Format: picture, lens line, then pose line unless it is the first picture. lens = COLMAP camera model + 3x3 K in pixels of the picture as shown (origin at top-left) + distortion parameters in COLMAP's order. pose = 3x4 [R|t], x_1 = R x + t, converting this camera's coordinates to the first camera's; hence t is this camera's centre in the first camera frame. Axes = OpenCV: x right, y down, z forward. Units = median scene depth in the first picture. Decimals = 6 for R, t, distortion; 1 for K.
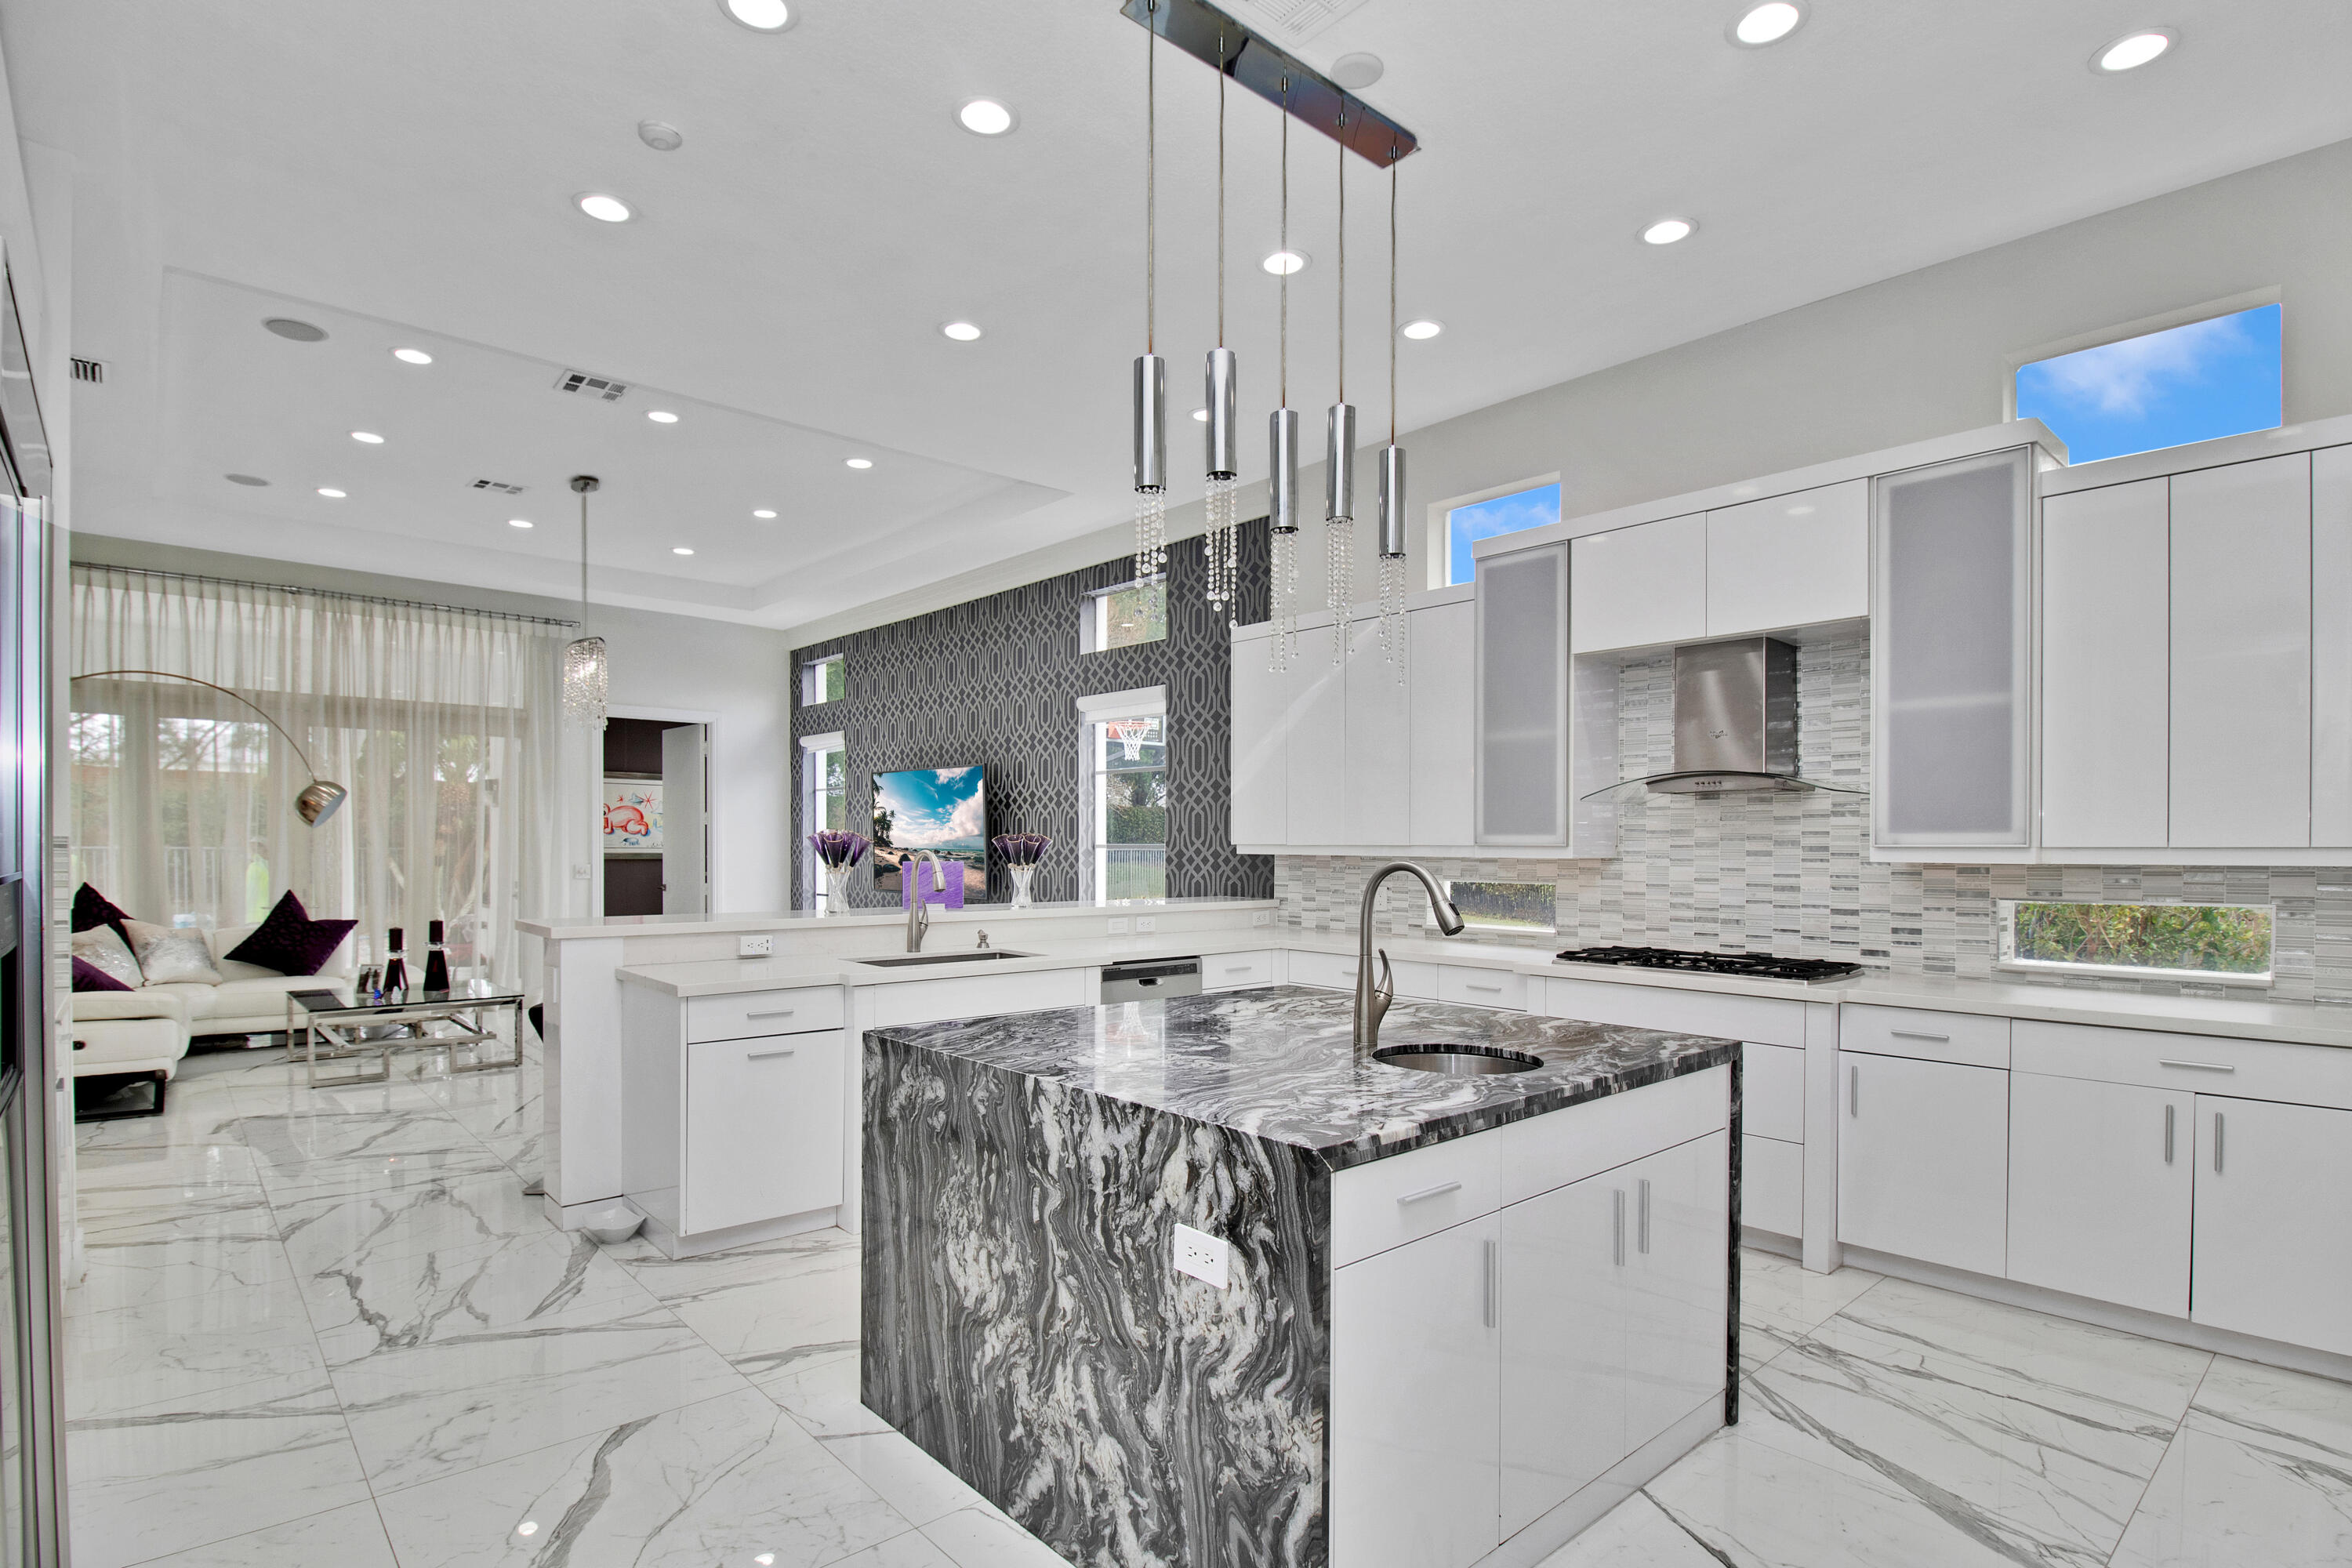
lens RADIAL K [[1173.2, 0, 1174.3], [0, 1173.2, 856.0], [0, 0, 1]] dist [0.002462, -0.017884]
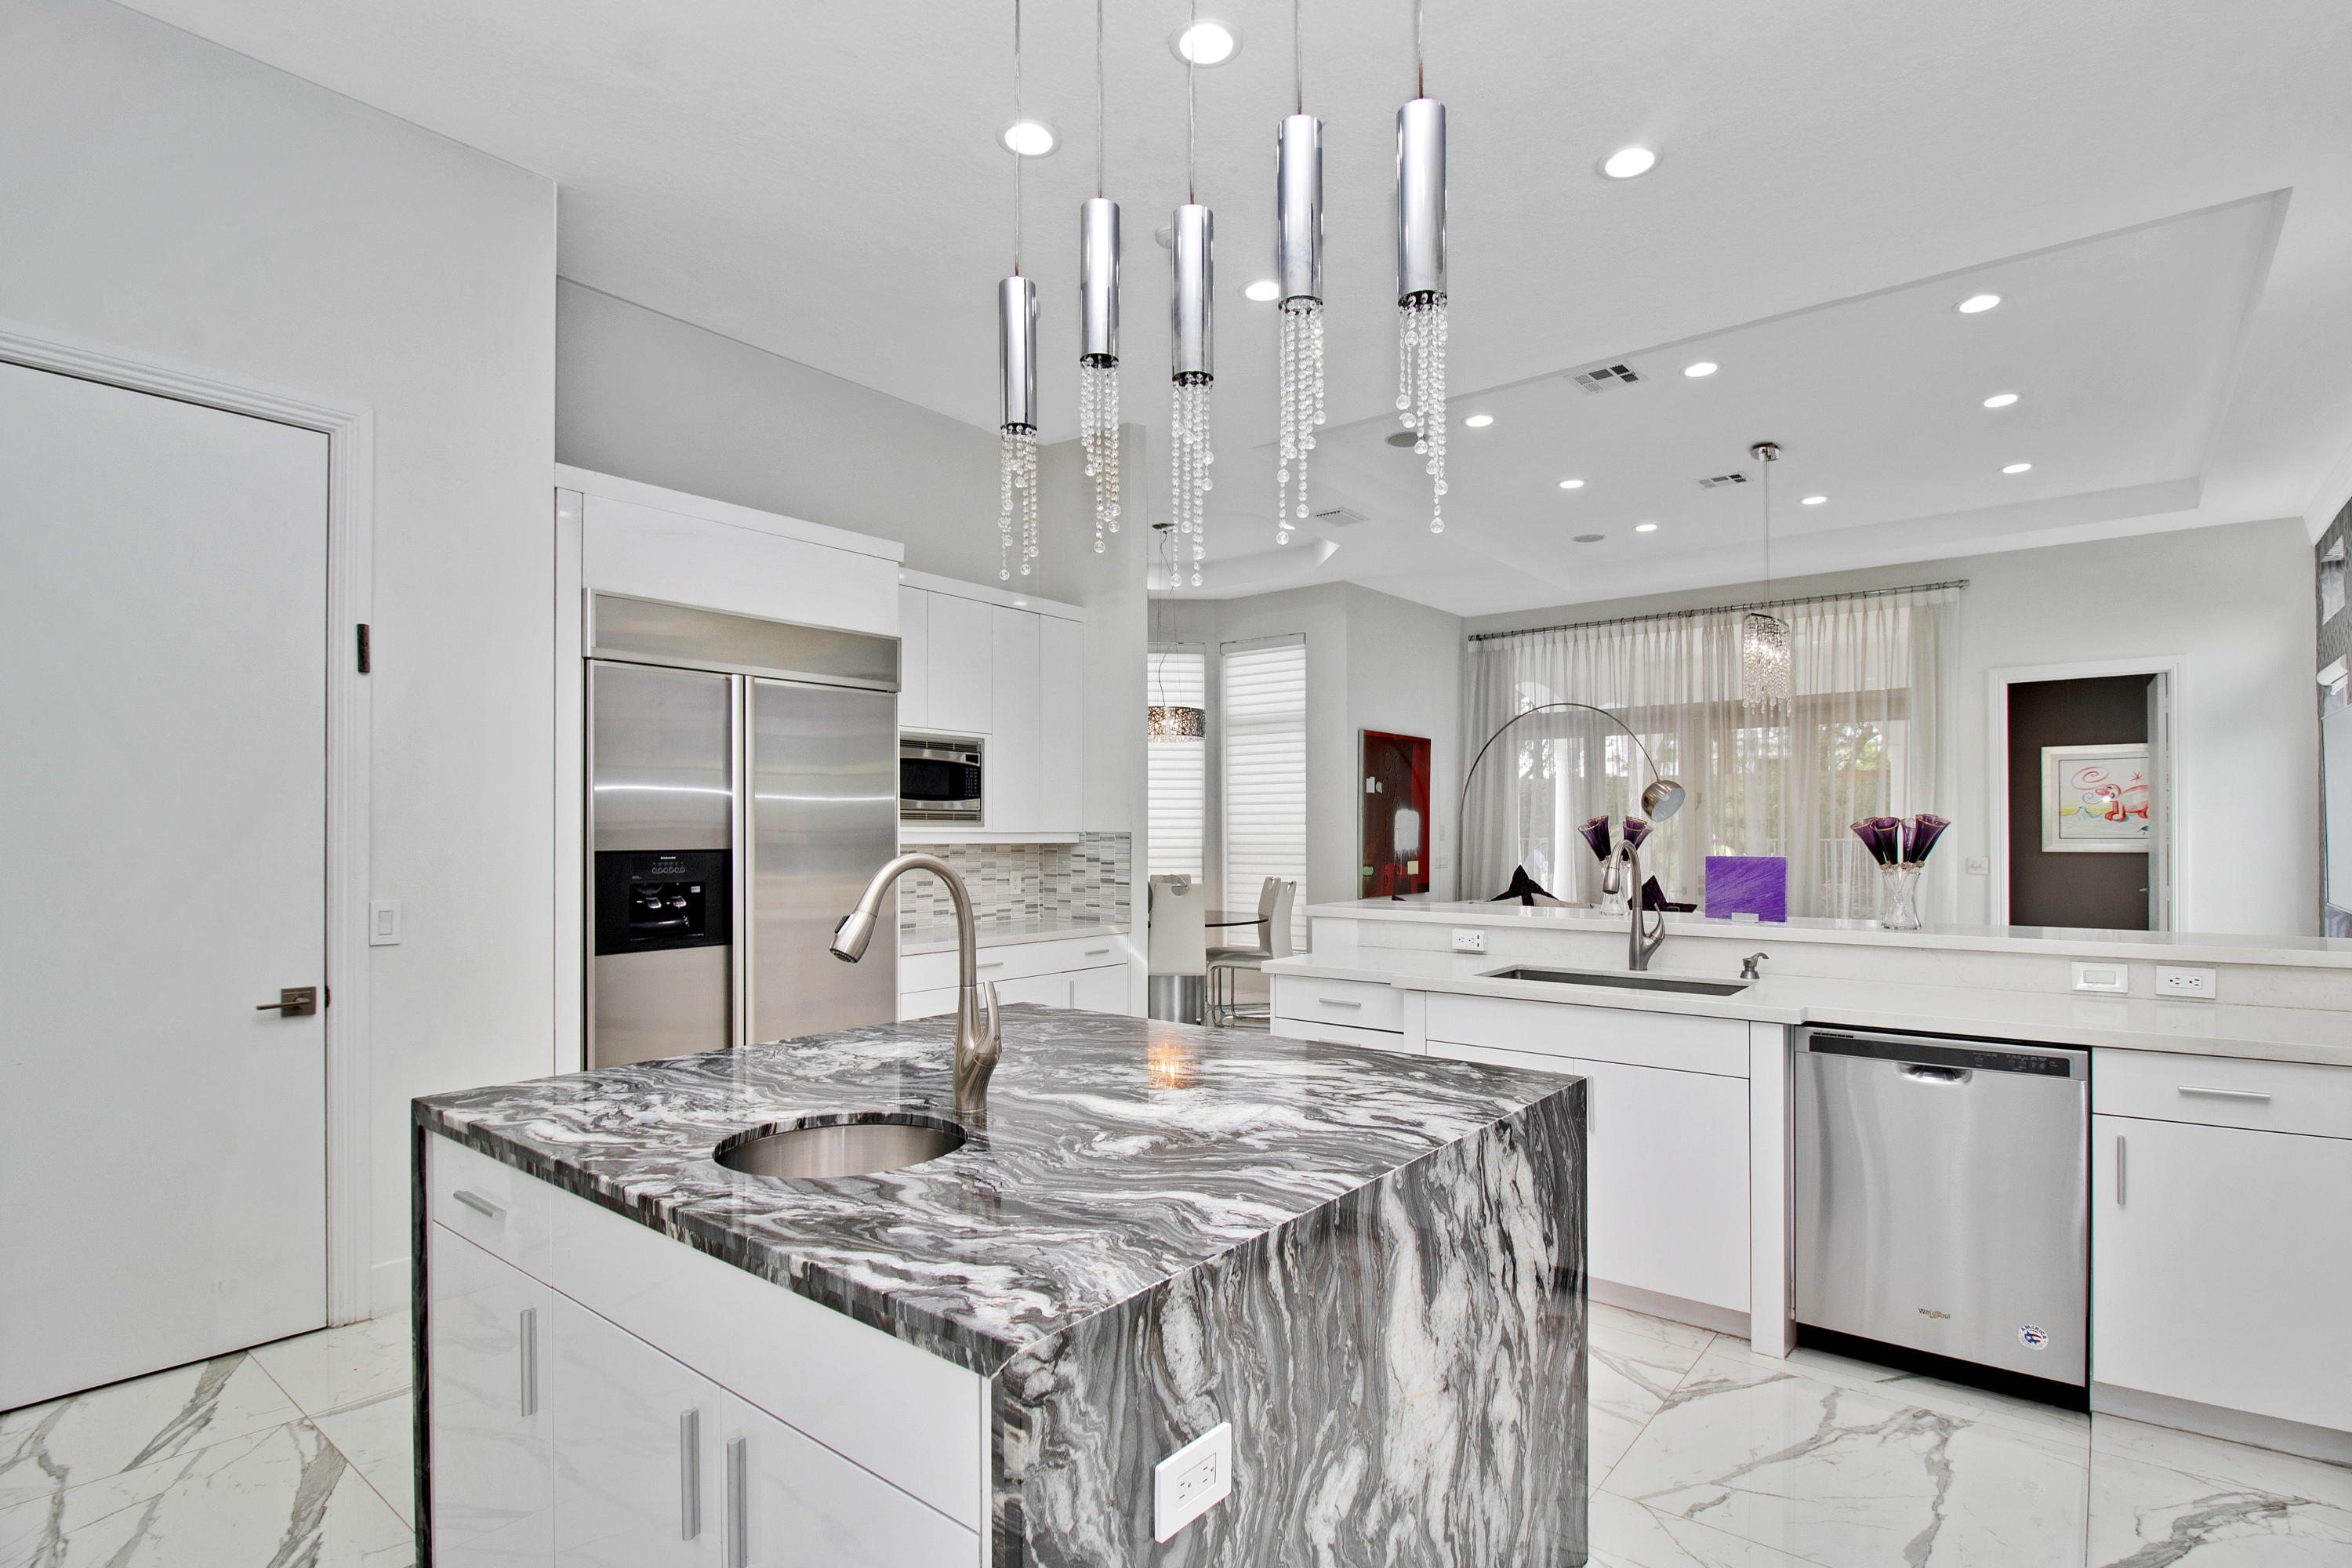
lens RADIAL K [[1156.5, 0, 1175.1], [0, 1156.5, 827.0], [0, 0, 1]] dist [0.001592, -0.016089]
pose [[0.161497, -0.010209, -0.986820, 1.012875], [-0.006439, 0.999914, -0.011398, -0.007056], [0.986852, 0.008195, 0.161417, 1.157569]]
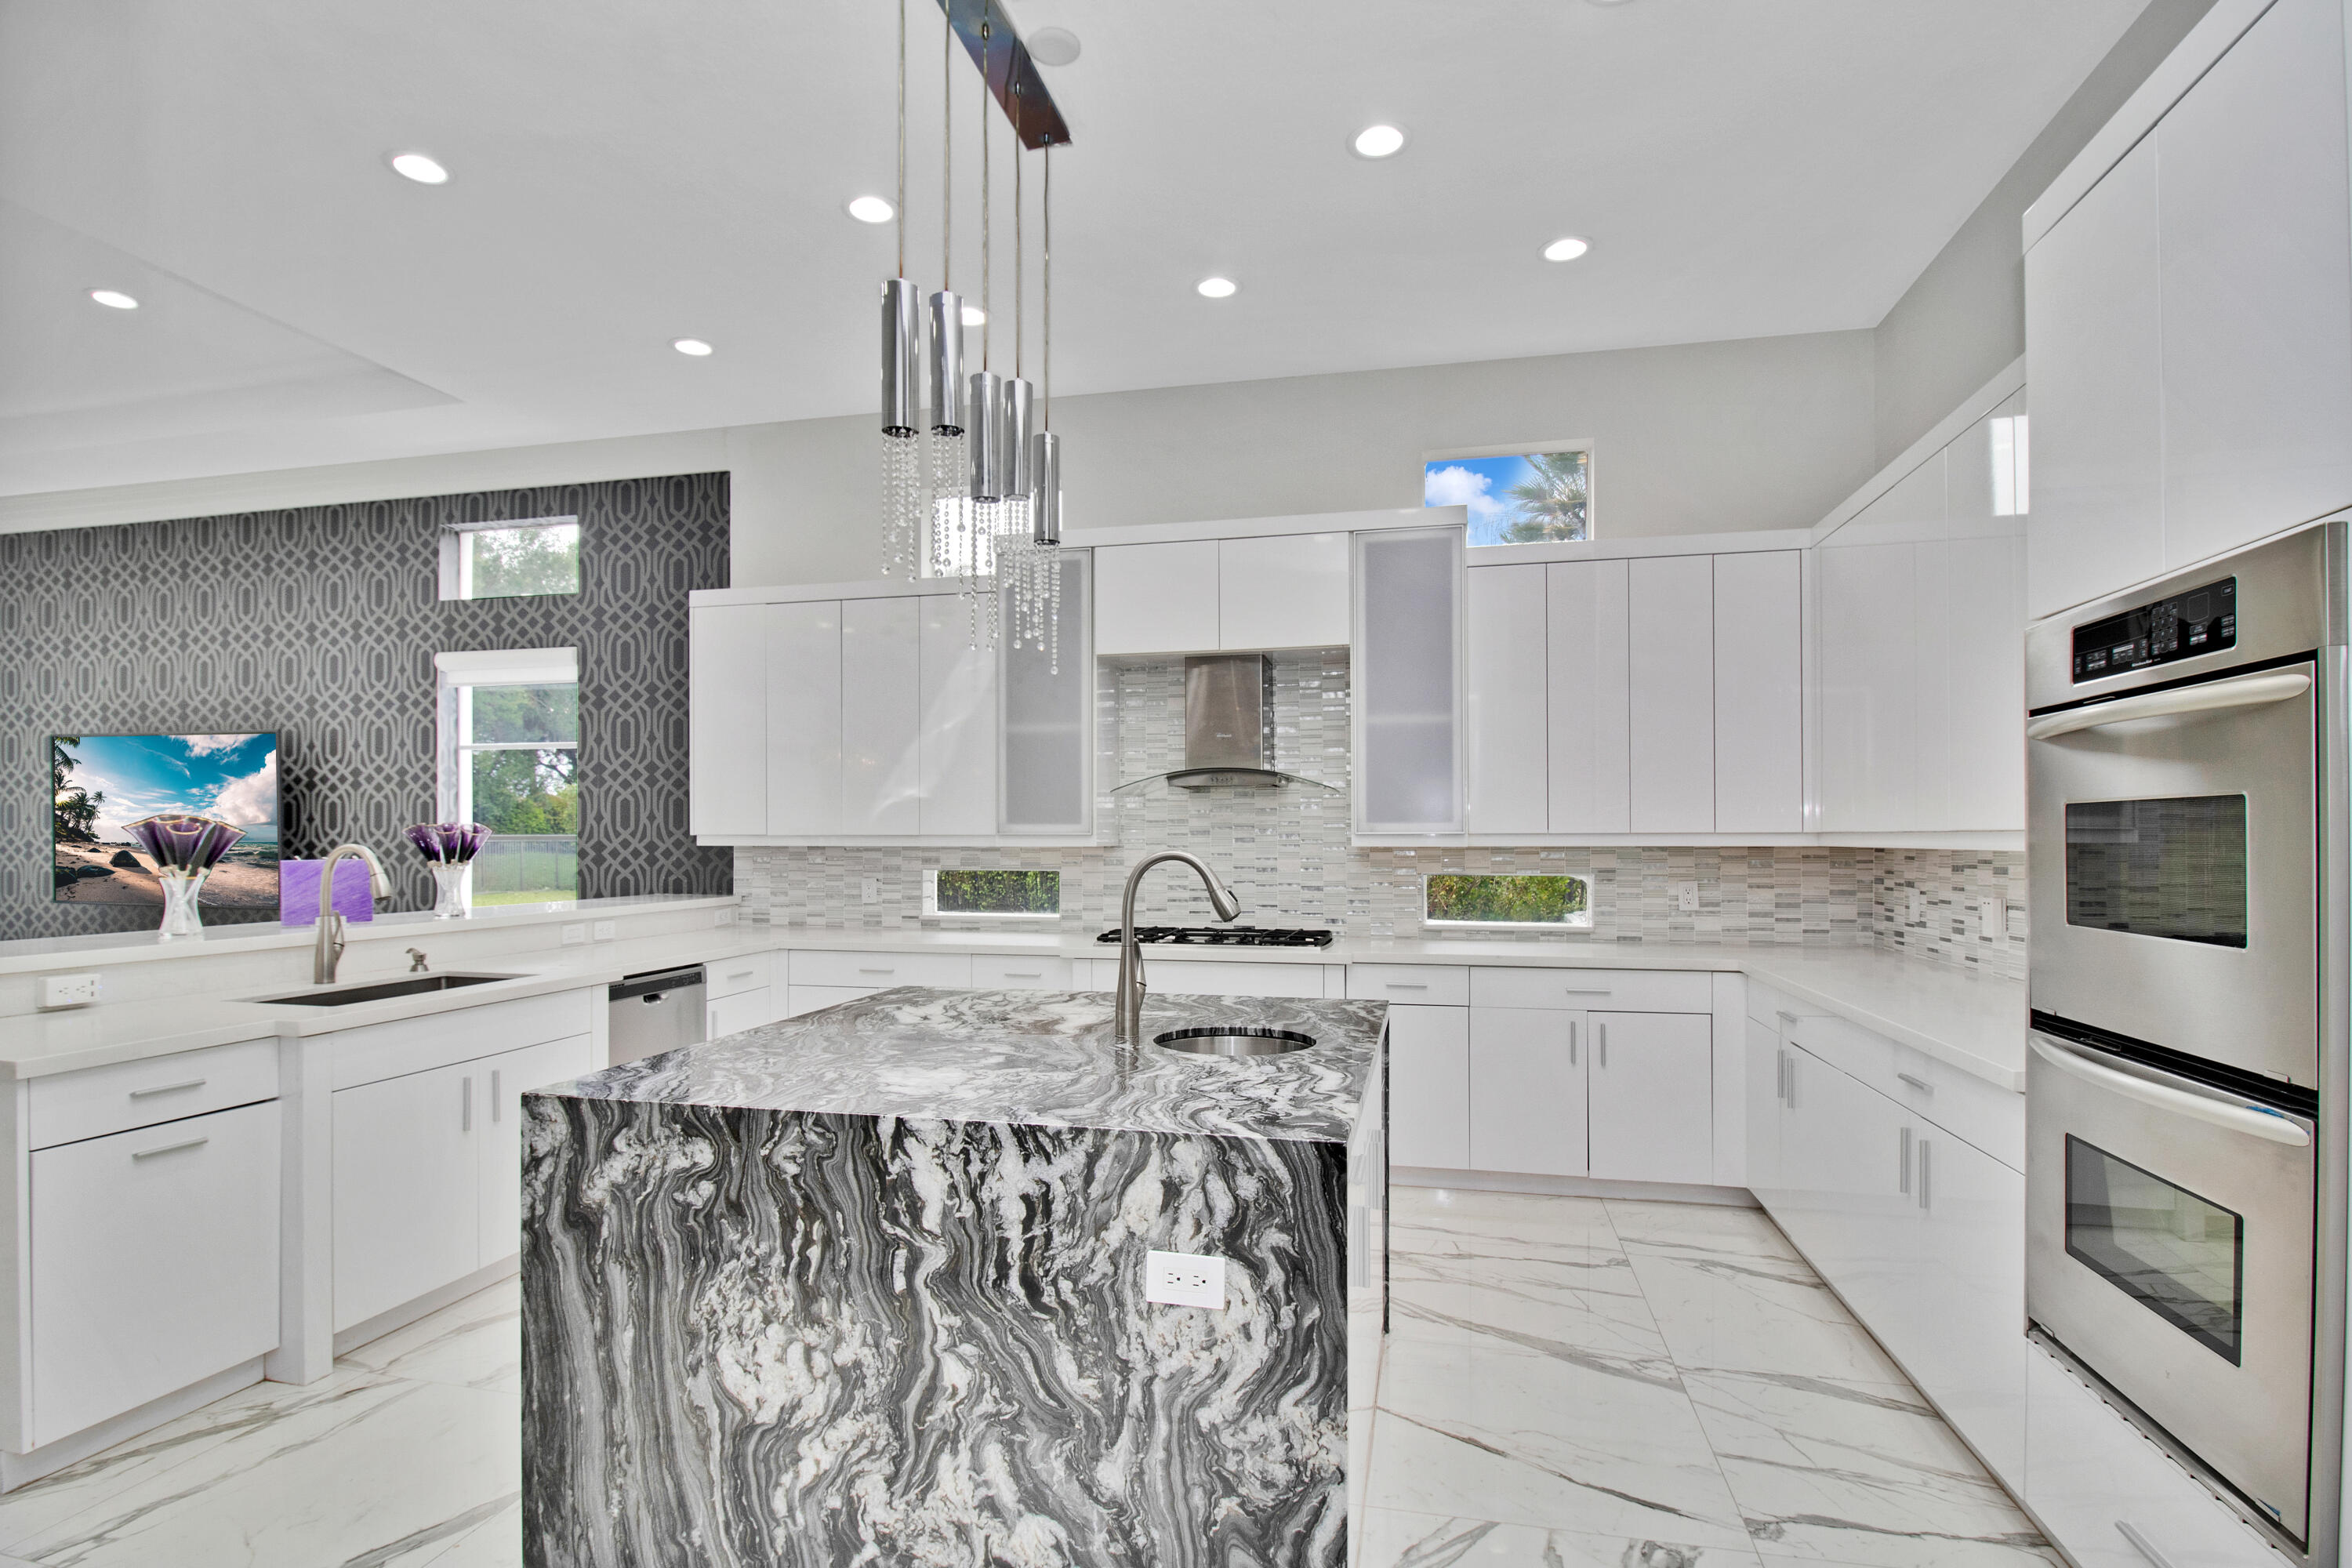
lens RADIAL K [[1156.5, 0, 1175.1], [0, 1156.5, 827.0], [0, 0, 1]] dist [0.001592, -0.016089]
pose [[0.814818, -0.001486, 0.579715, -0.420961], [0.010241, 0.999878, -0.011831, -0.004517], [-0.579626, 0.015577, 0.814733, 0.210869]]
